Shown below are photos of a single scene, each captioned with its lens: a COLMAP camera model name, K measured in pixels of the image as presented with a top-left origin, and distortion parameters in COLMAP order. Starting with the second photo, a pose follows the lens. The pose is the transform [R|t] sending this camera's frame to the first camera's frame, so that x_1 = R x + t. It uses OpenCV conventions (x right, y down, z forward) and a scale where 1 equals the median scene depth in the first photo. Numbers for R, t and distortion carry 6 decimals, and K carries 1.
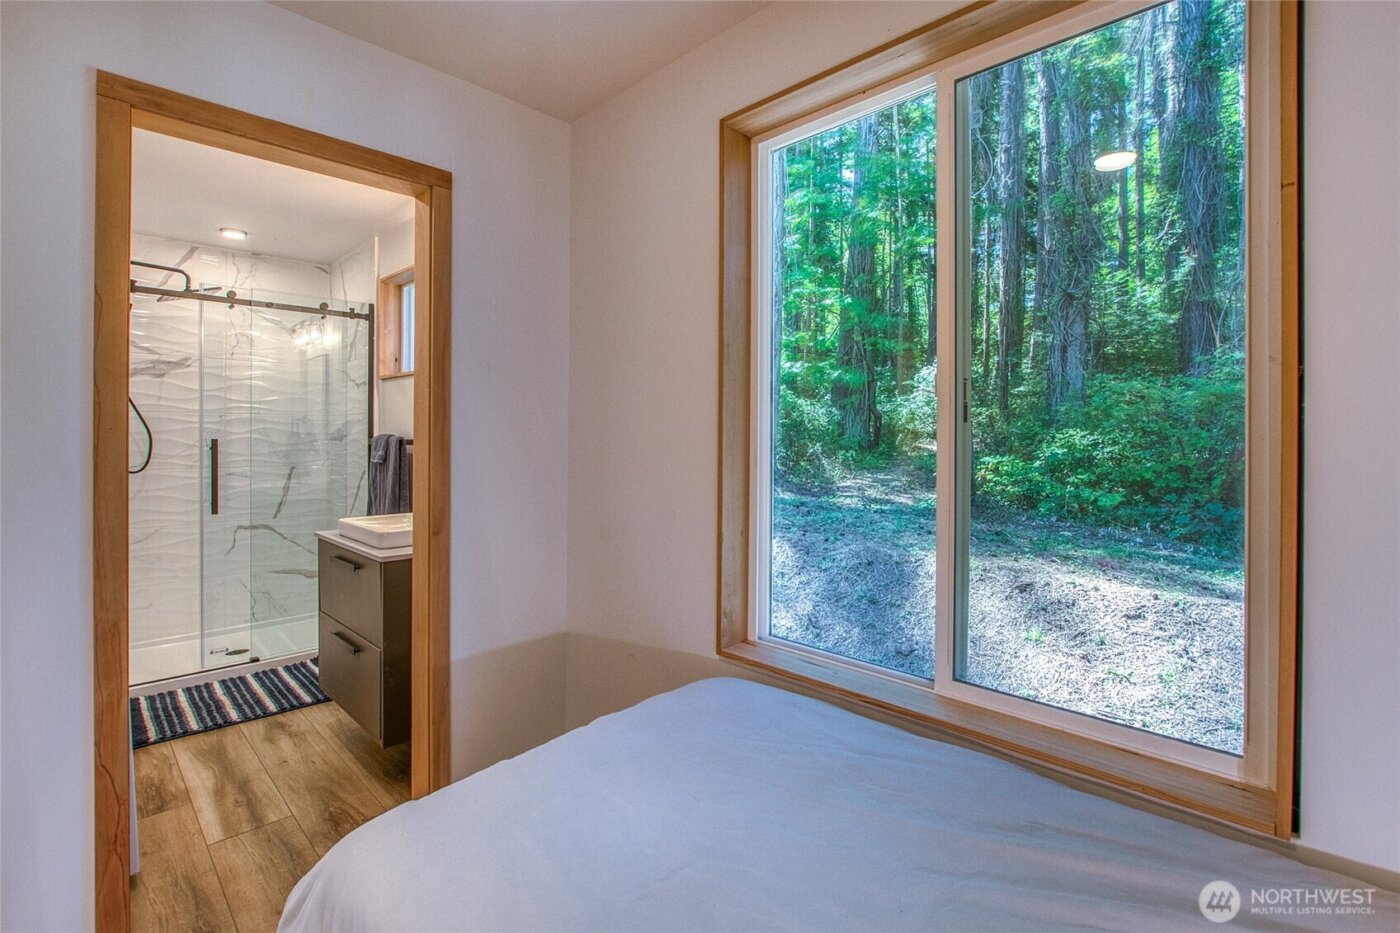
lens RADIAL K [[636.2, 0, 700.3], [0, 636.2, 438.0], [0, 0, 1]] dist [-0.013626, -0.000485]
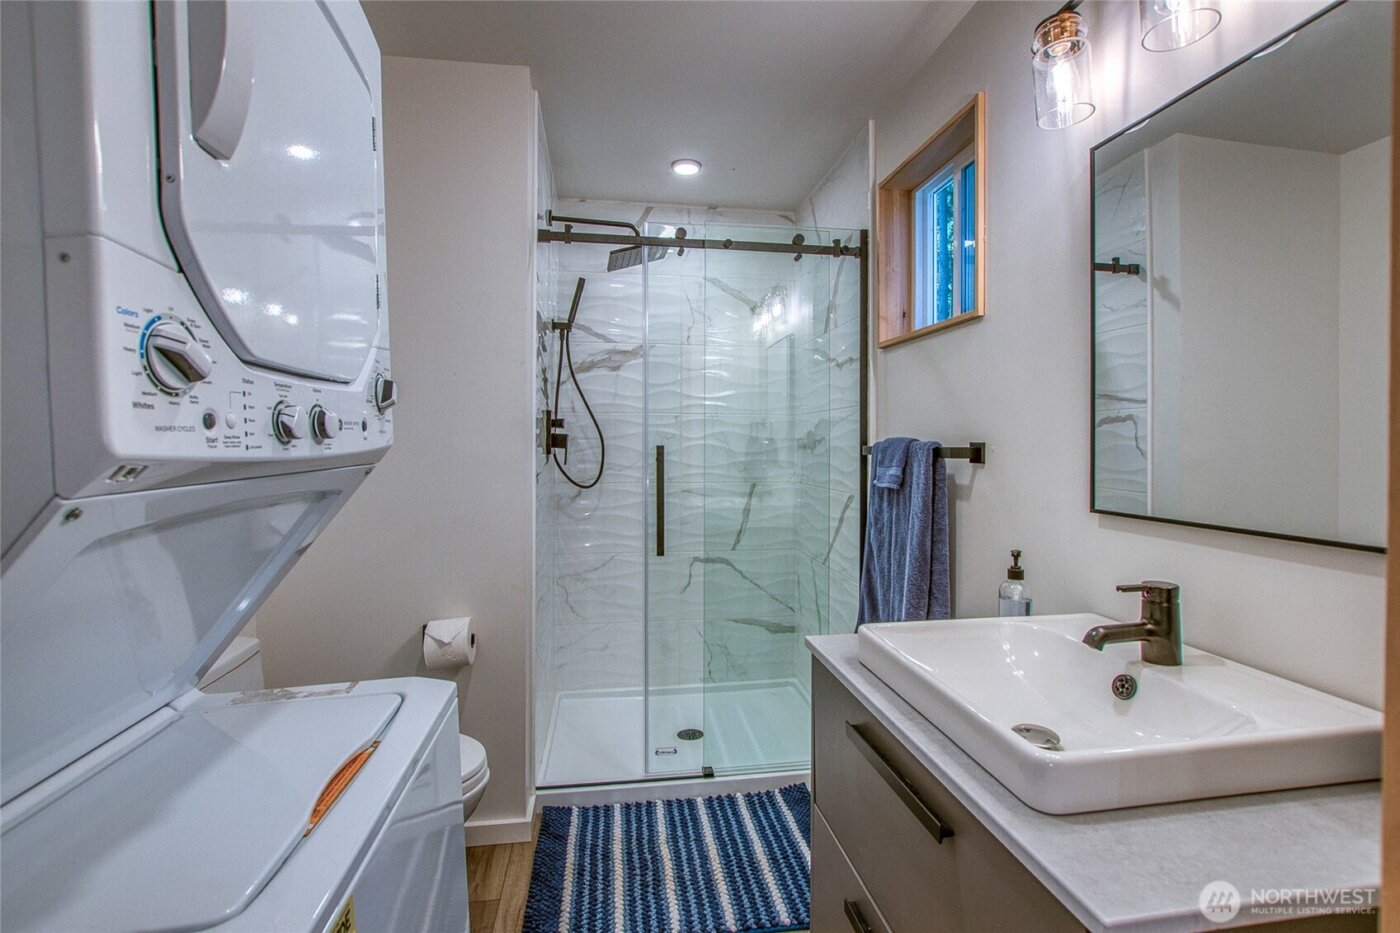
lens RADIAL K [[636.2, 0, 700.3], [0, 636.2, 438.0], [0, 0, 1]] dist [-0.013626, -0.000485]
pose [[0.801272, -0.005879, -0.598272, -0.277284], [-0.001328, 0.999932, -0.011605, 0.000894], [0.598299, 0.010093, 0.801209, 0.406899]]
